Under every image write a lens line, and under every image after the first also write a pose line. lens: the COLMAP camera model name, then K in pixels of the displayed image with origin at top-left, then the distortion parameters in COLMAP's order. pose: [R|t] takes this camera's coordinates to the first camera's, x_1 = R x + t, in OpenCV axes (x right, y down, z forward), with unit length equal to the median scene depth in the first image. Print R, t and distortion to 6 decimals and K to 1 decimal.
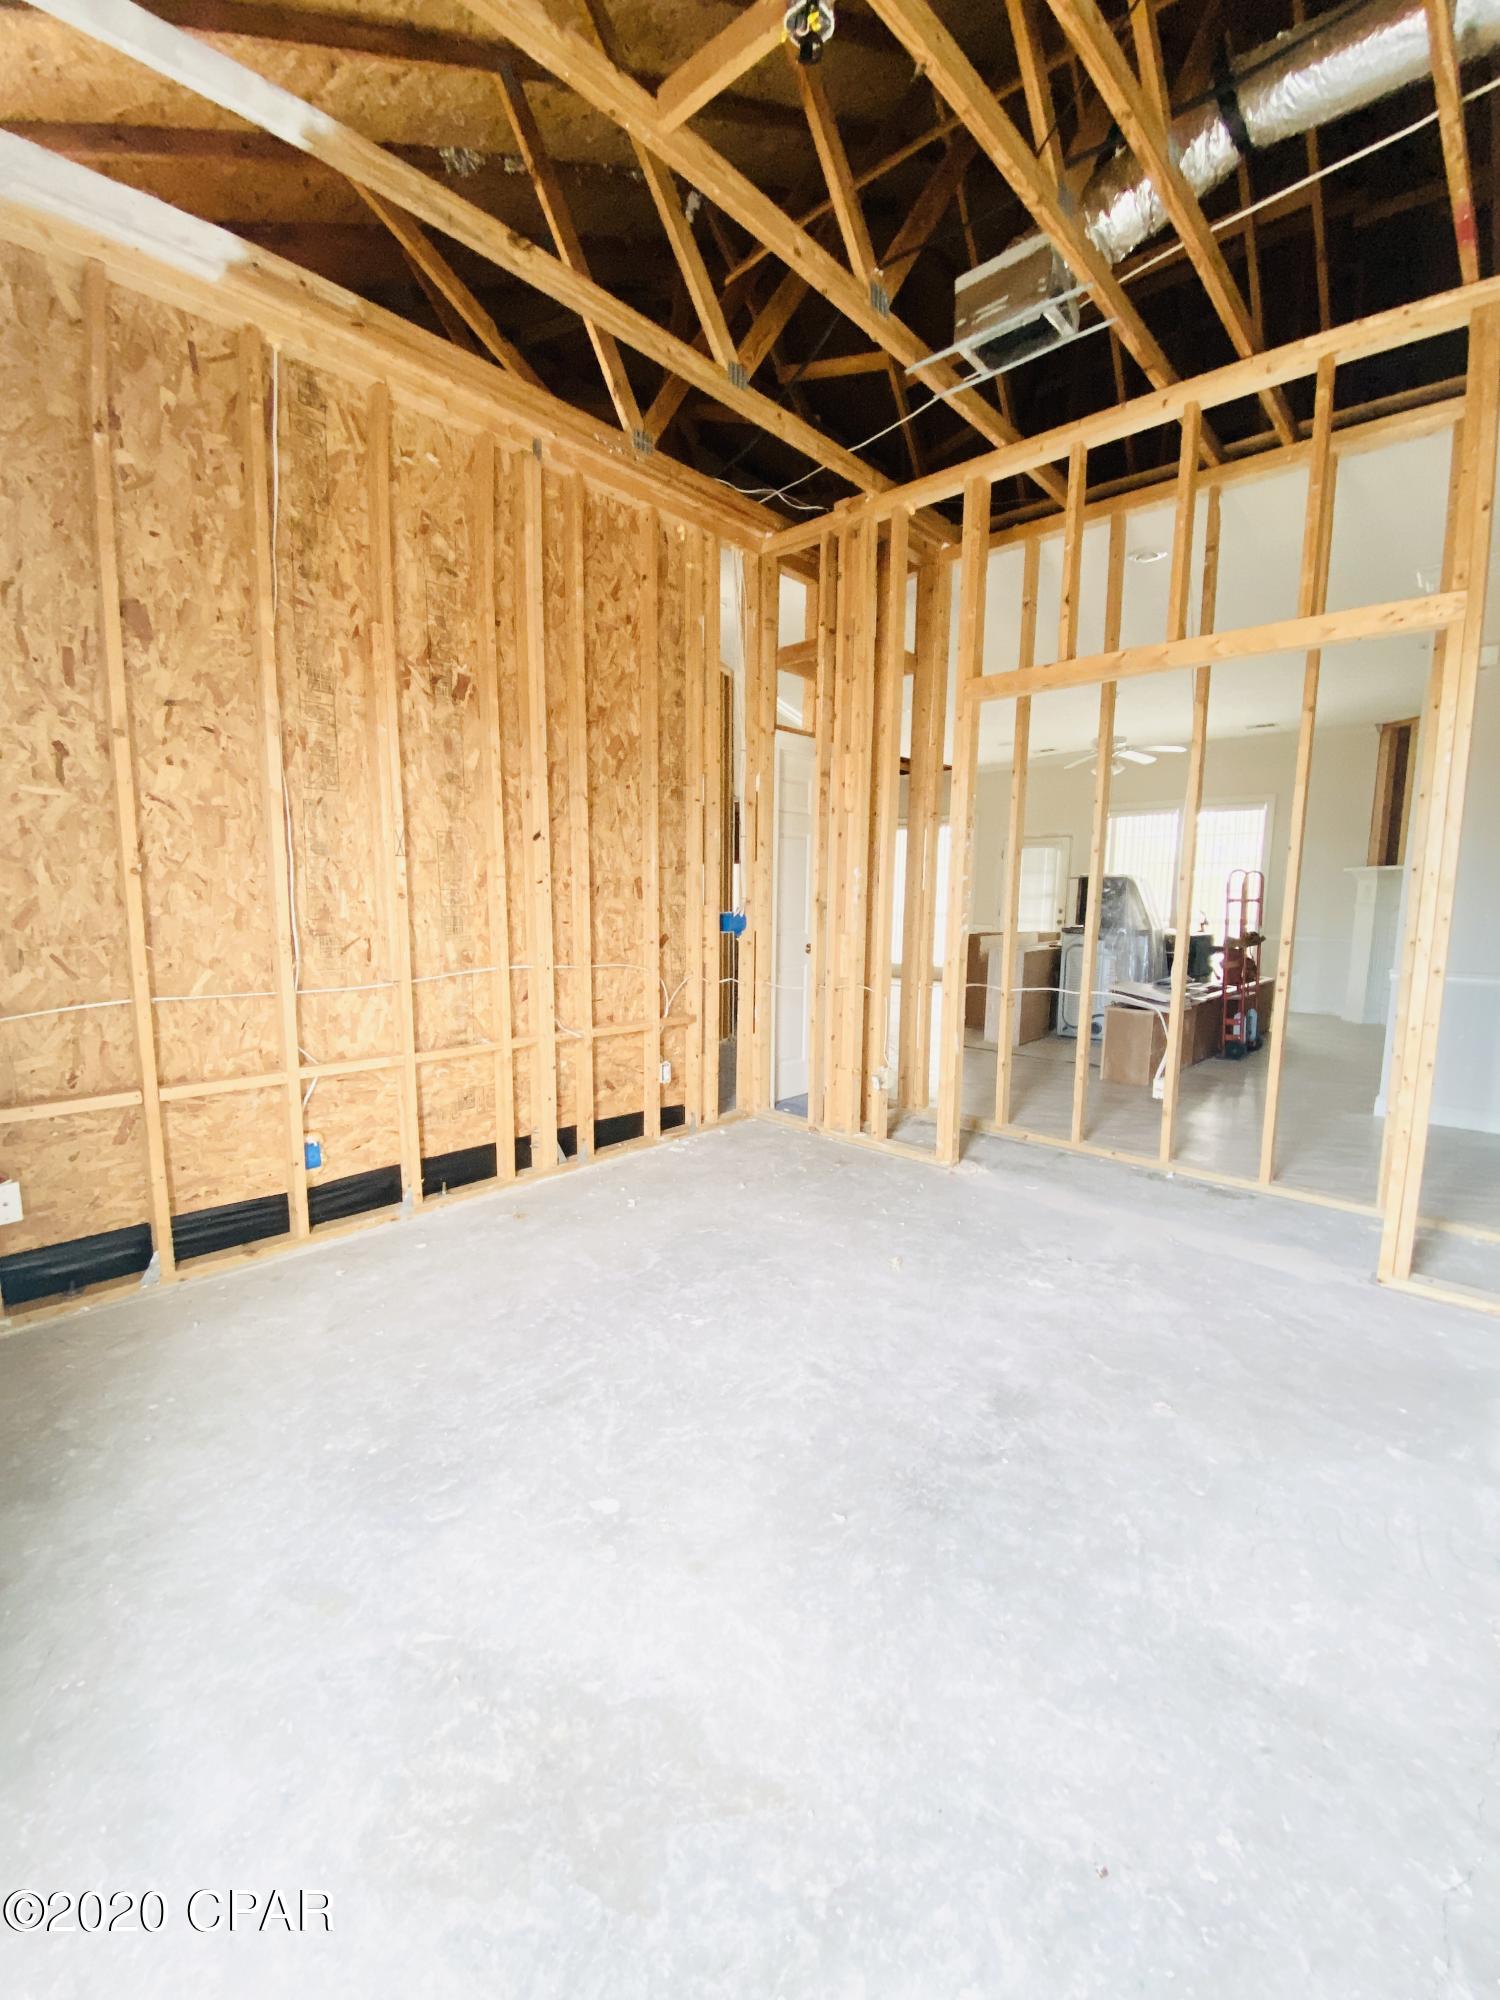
lens RADIAL K [[821.5, 0, 743.2], [0, 821.5, 1011.4], [0, 0, 1]] dist [-0.000134, -0.001717]
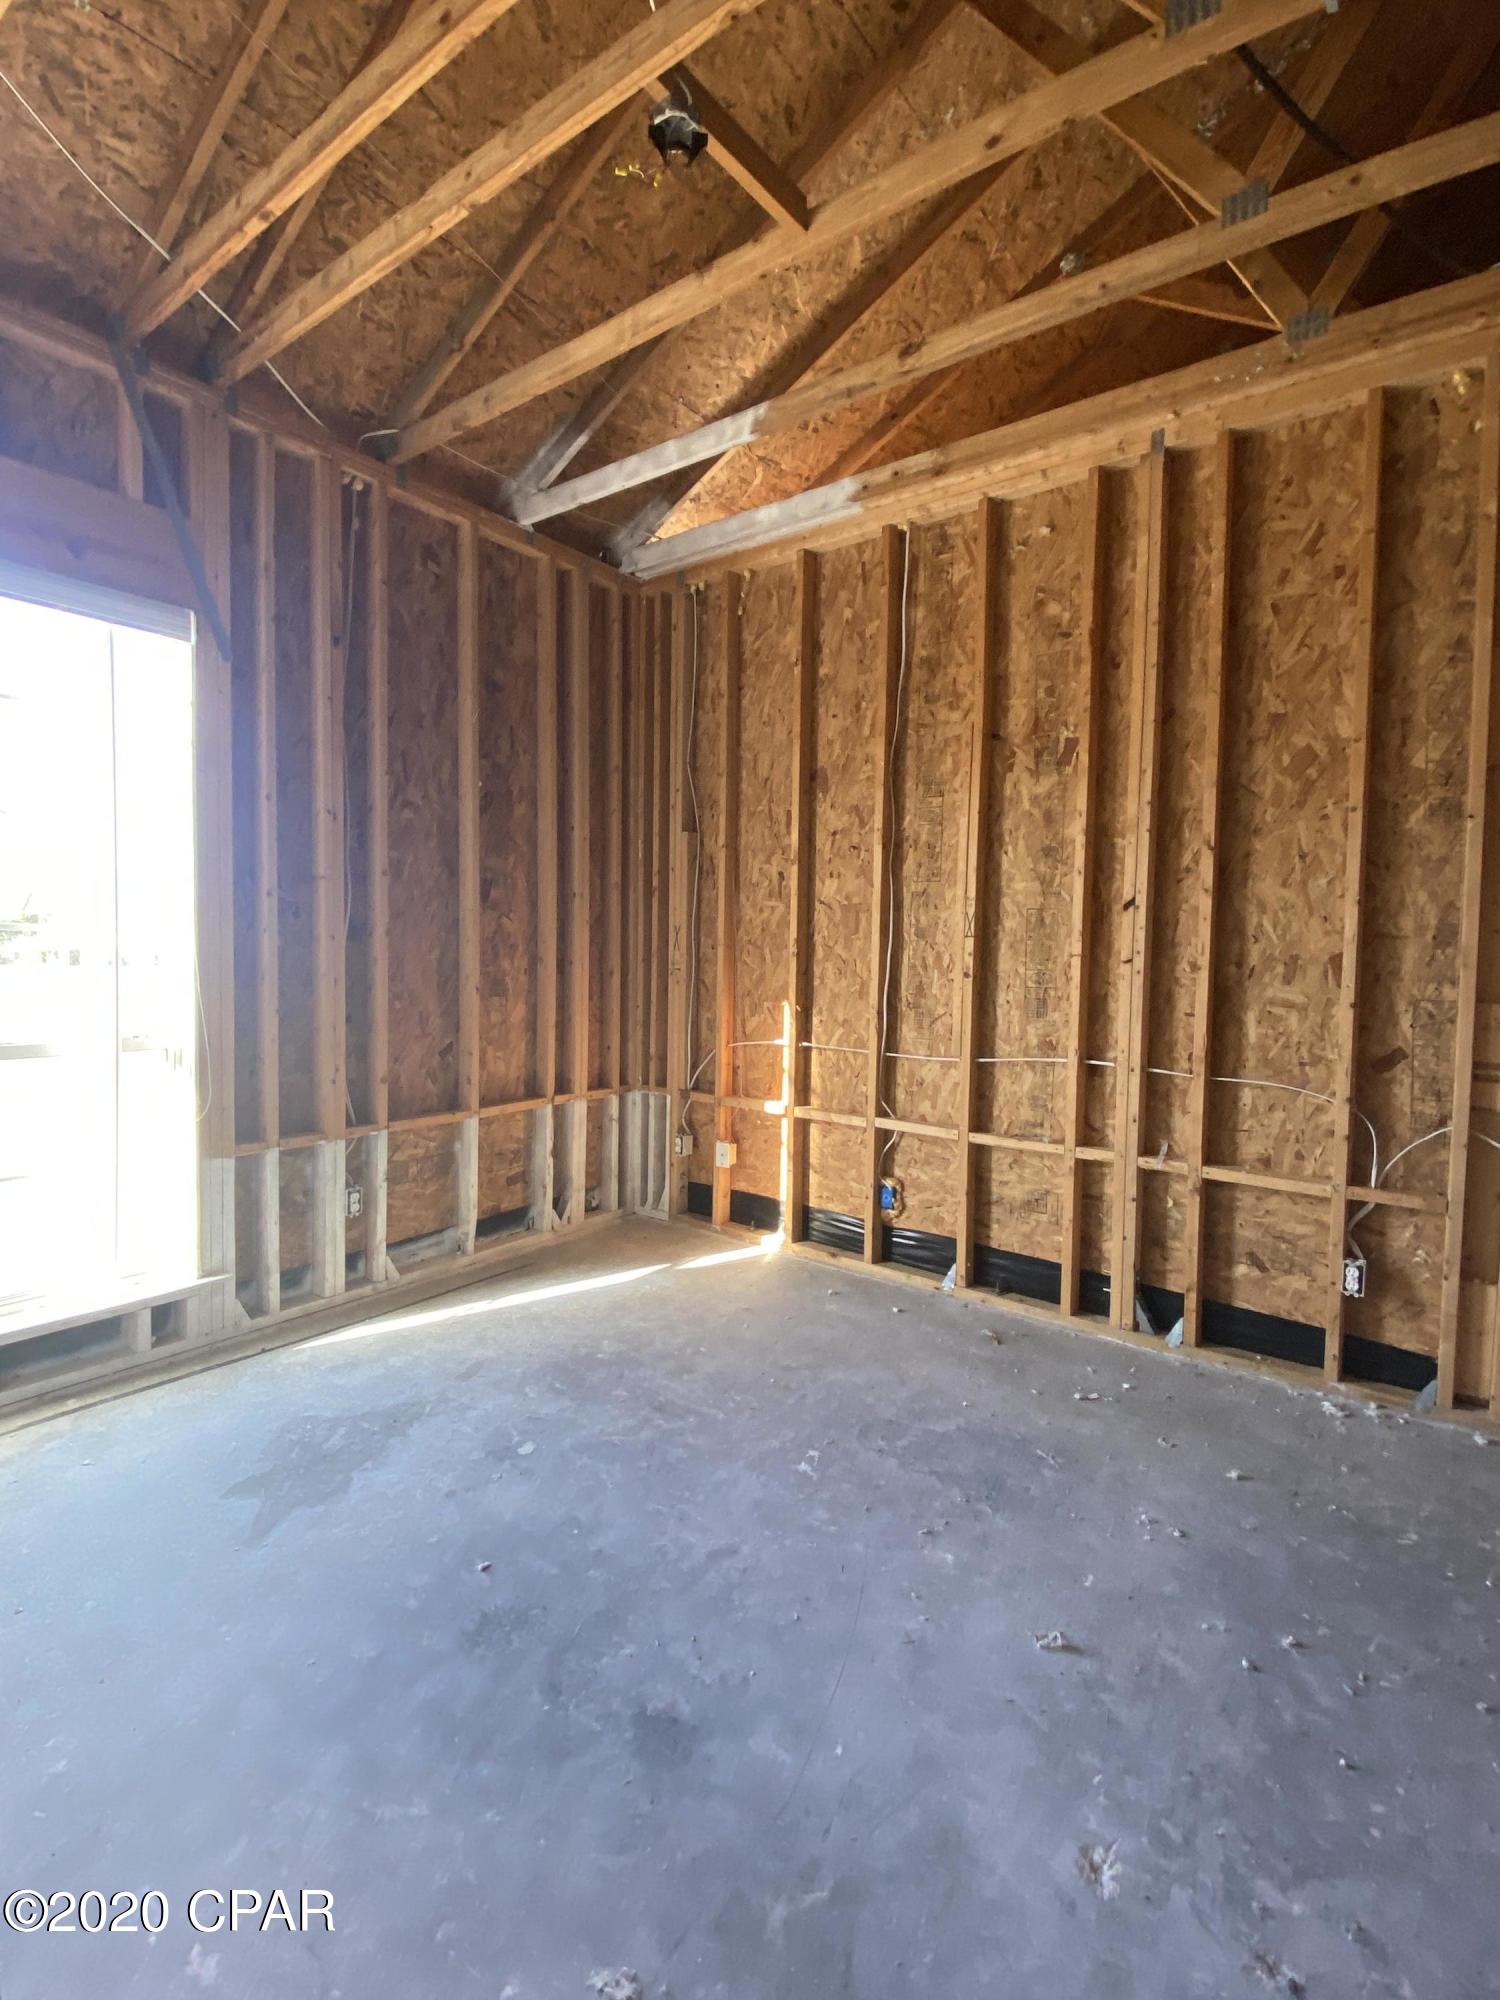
lens RADIAL K [[974.8, 0, 742.4], [0, 974.8, 992.1], [0, 0, 1]] dist [0.035984, -0.002740]
pose [[0.080091, 0.041163, -0.995937, 0.777039], [-0.147035, 0.988705, 0.029039, -0.114428], [0.985884, 0.144111, 0.085238, 0.623820]]
